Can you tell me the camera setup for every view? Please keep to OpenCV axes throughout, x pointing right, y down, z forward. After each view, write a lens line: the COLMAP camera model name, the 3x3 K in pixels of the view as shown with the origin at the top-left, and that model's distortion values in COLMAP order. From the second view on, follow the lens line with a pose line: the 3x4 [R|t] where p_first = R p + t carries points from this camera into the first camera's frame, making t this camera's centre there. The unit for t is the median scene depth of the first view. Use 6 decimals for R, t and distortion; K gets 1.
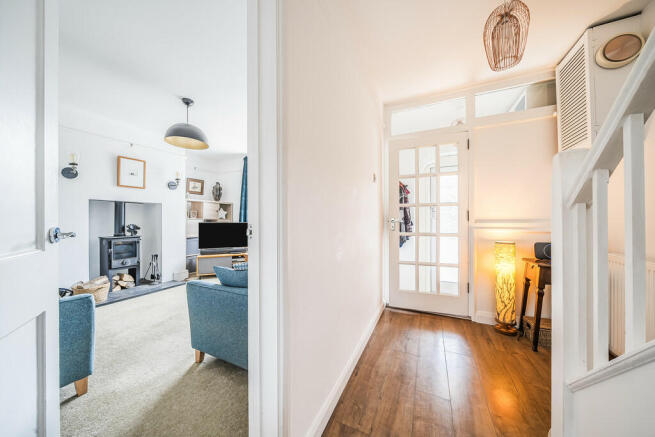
lens RADIAL K [[222.2, 0, 322.2], [0, 222.2, 218.9], [0, 0, 1]] dist [-0.003217, -0.000375]
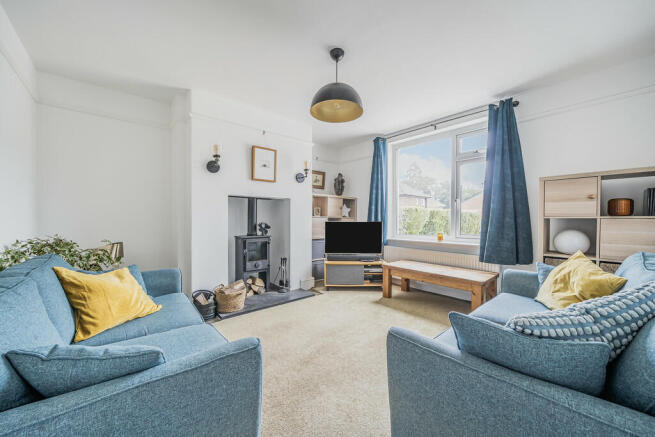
lens RADIAL K [[253.3, 0, 328.5], [0, 253.3, 219.6], [0, 0, 1]] dist [-0.001443, 0.000063]
pose [[0.921454, 0.006762, -0.388429, -0.237188], [-0.004517, 0.999967, 0.006692, 0.004274], [0.388461, -0.004412, 0.921454, 0.174526]]
